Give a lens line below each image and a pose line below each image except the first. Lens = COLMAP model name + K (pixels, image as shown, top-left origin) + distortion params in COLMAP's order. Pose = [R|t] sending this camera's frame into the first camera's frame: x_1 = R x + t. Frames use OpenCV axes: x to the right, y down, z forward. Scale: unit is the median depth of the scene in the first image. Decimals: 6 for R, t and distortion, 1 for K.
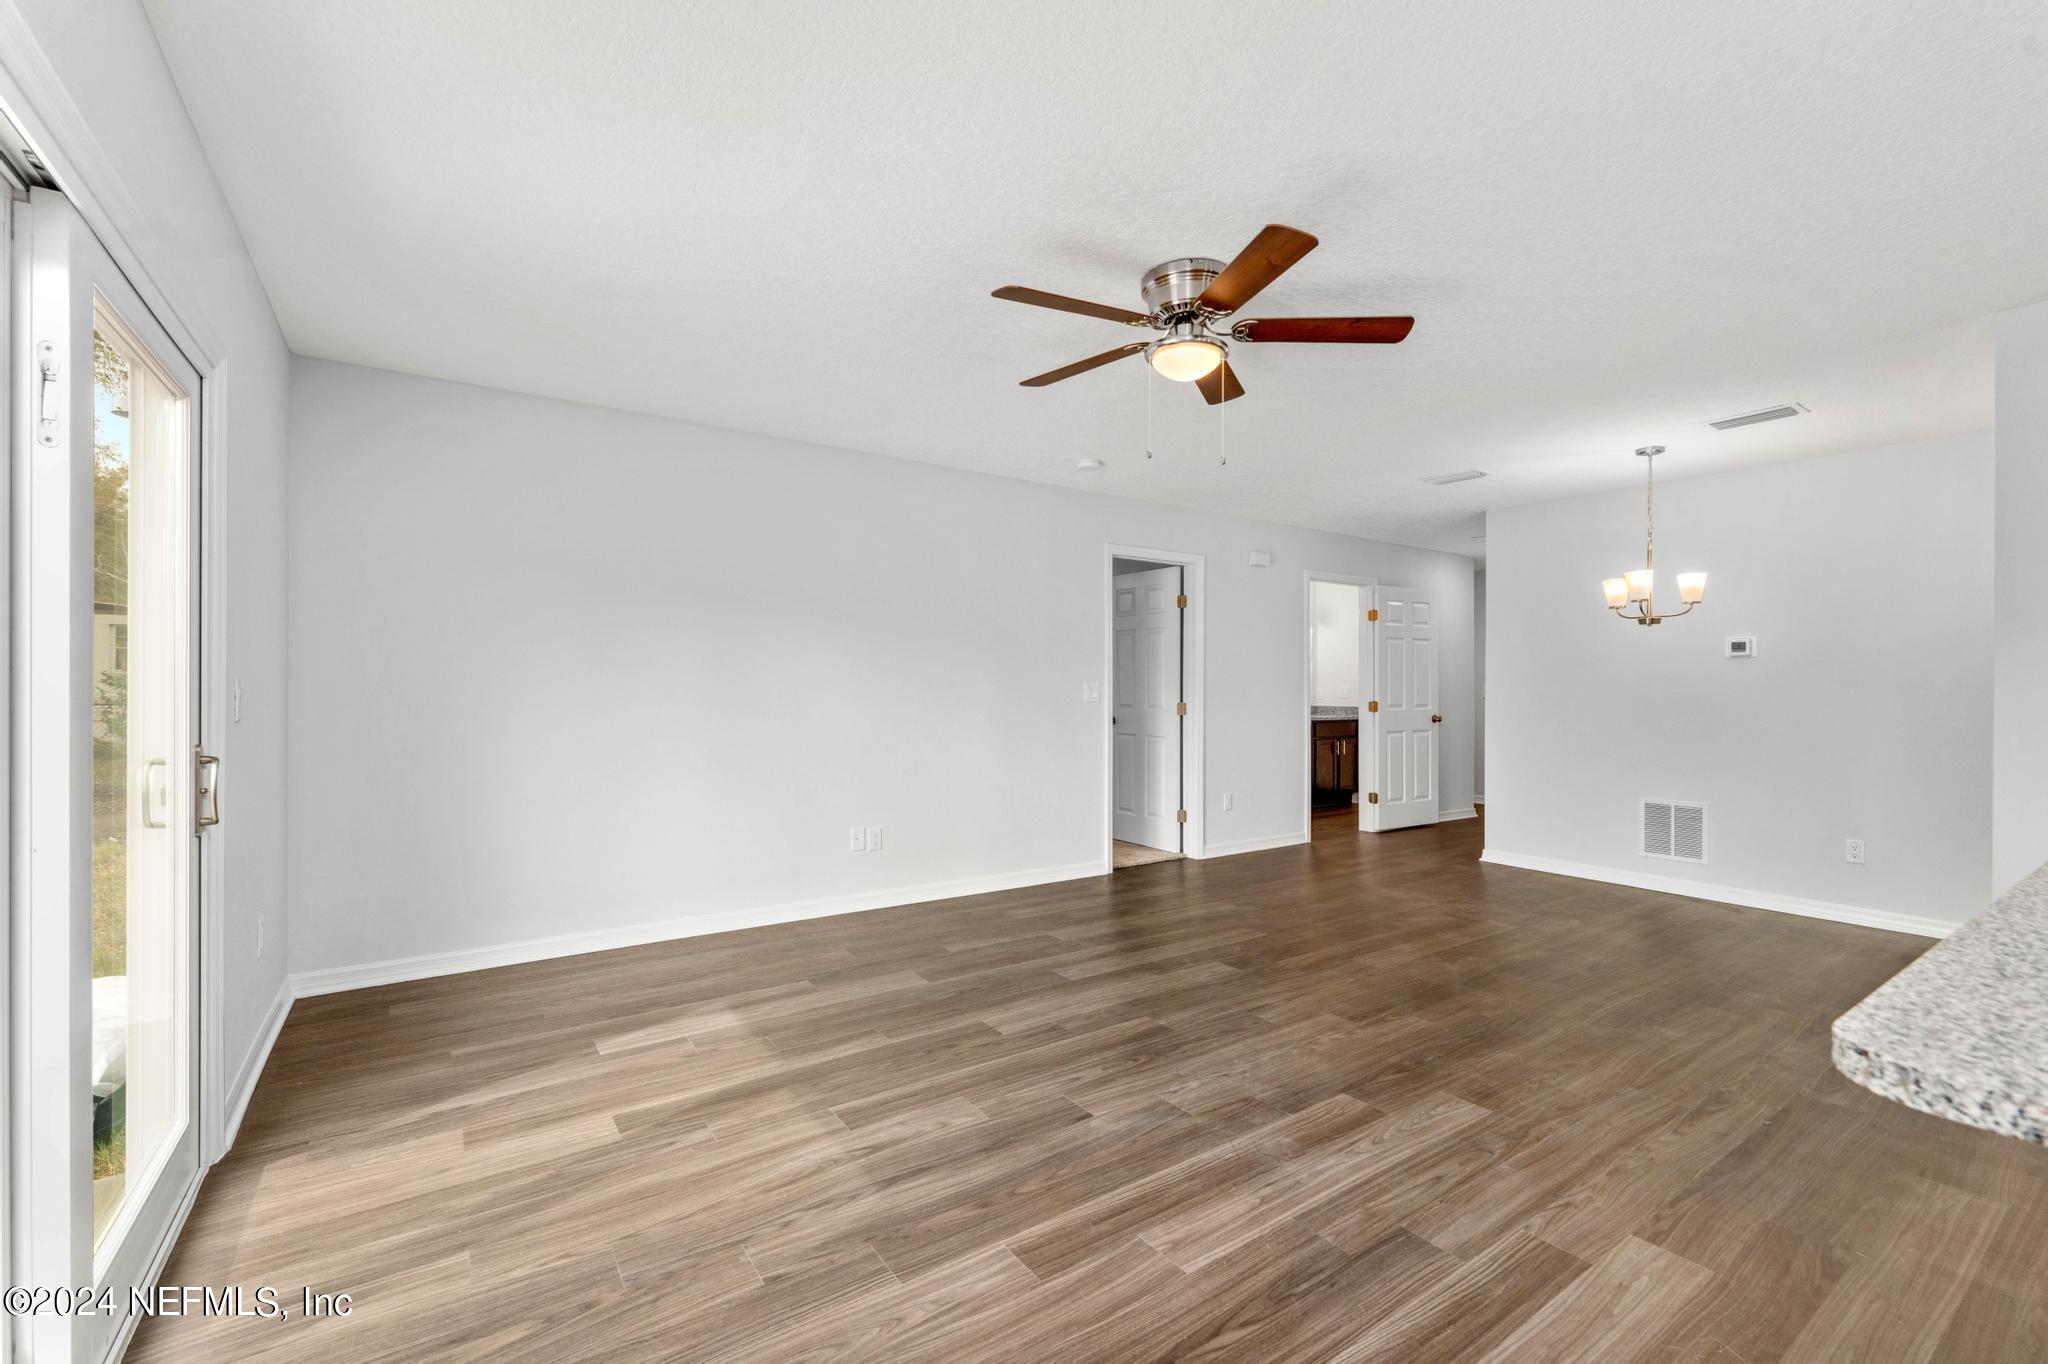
lens RADIAL K [[861.3, 0, 1024.5], [0, 861.3, 689.6], [0, 0, 1]] dist [-0.003066, 0.000049]
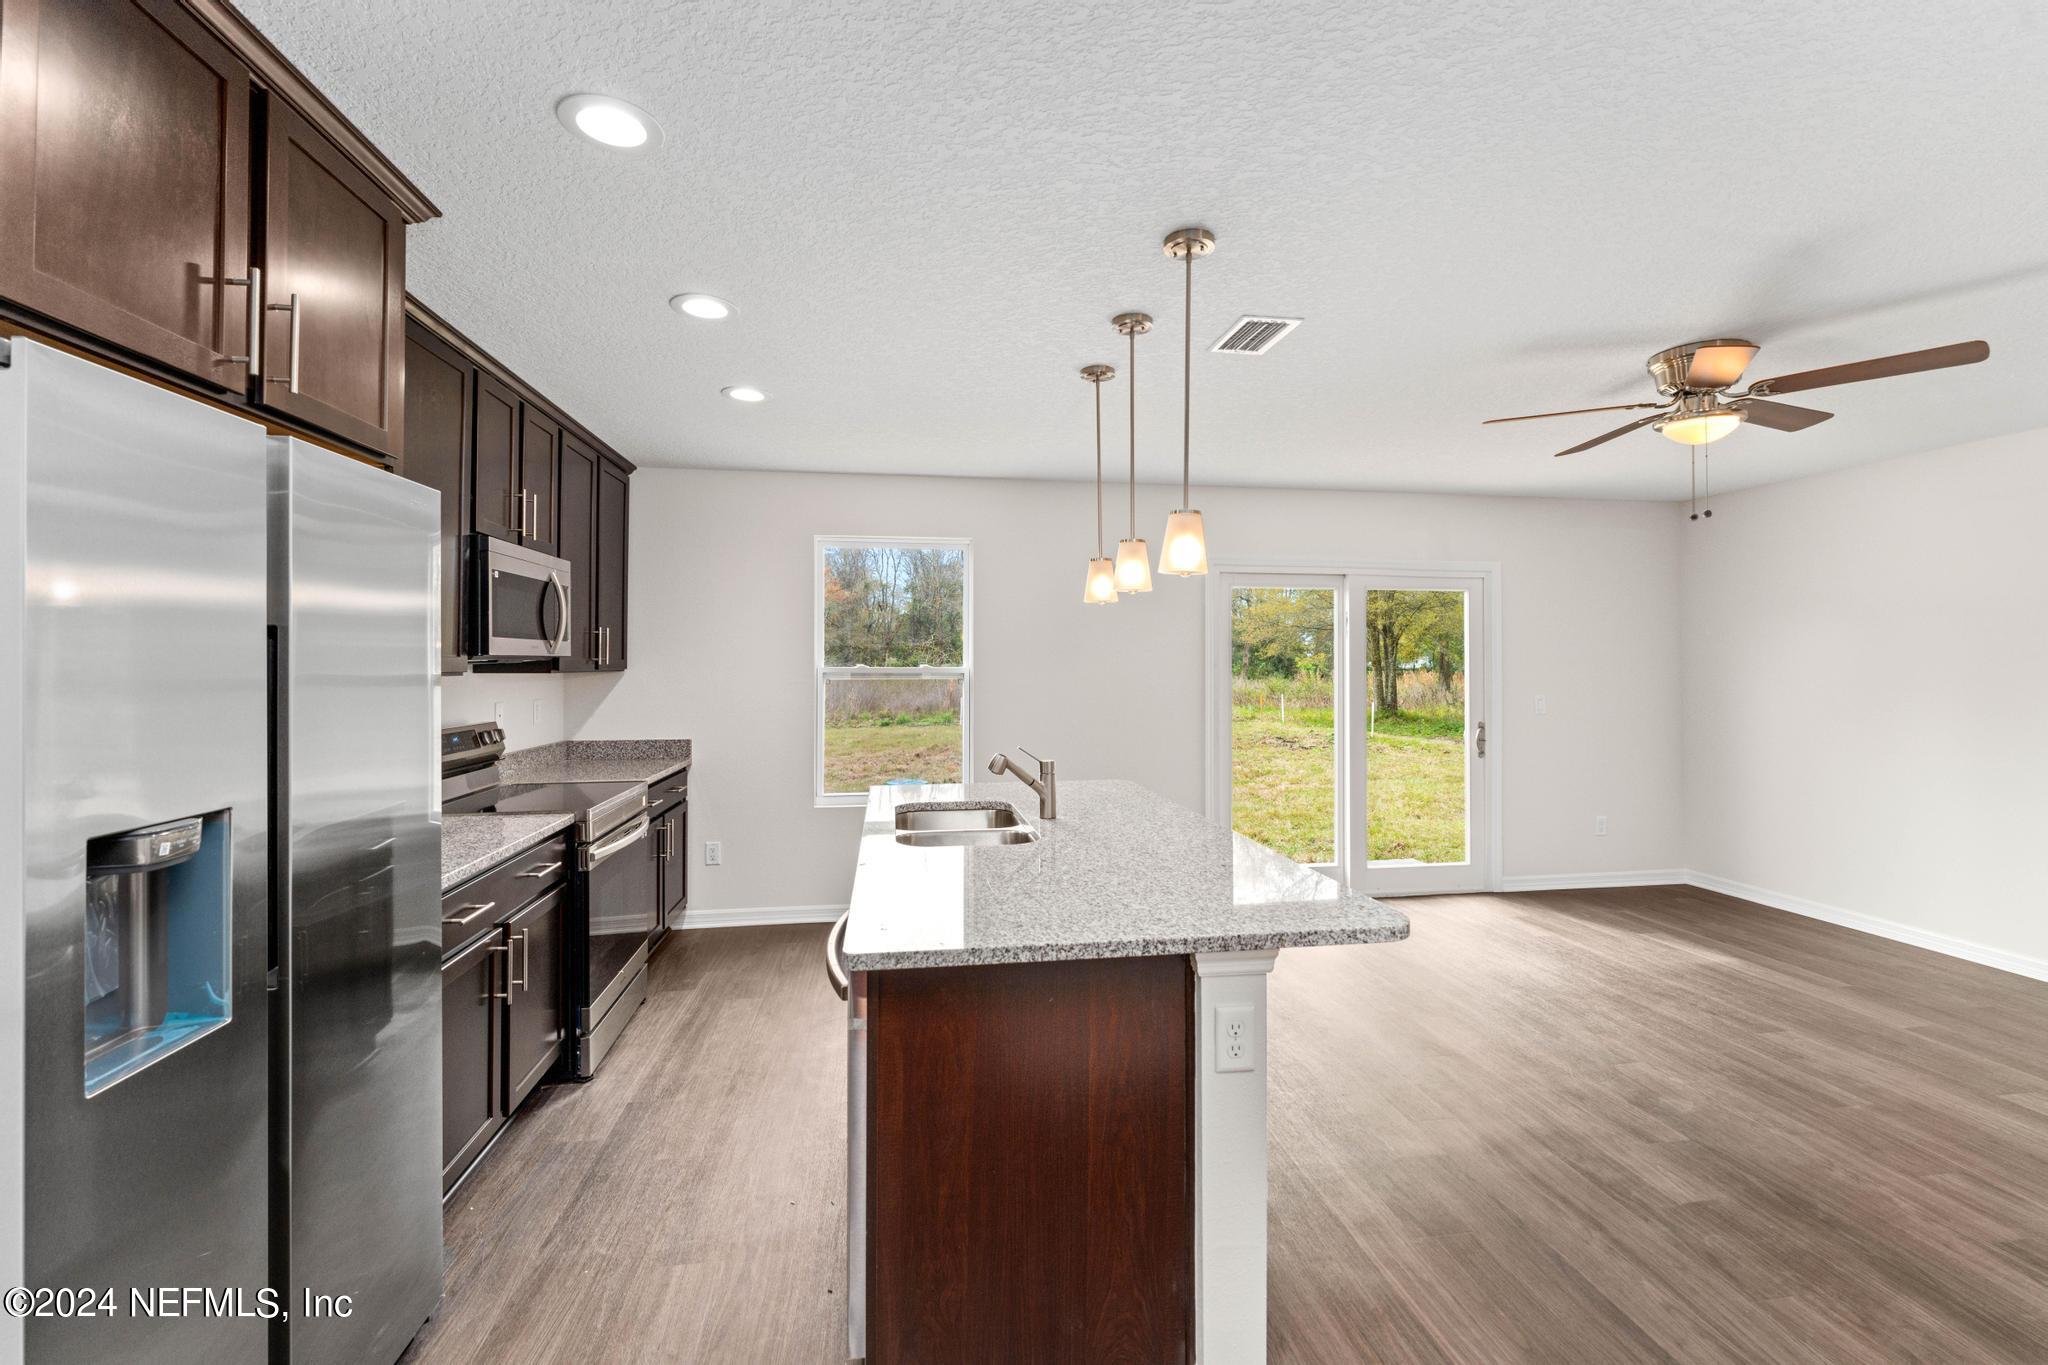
lens RADIAL K [[861.3, 0, 1035.2], [0, 861.3, 650.3], [0, 0, 1]] dist [-0.003066, 0.000049]
pose [[-0.434612, -0.022560, -0.900335, 1.303087], [-0.001877, 0.999707, -0.024145, -0.061972], [0.900616, -0.008804, -0.434526, 0.604133]]
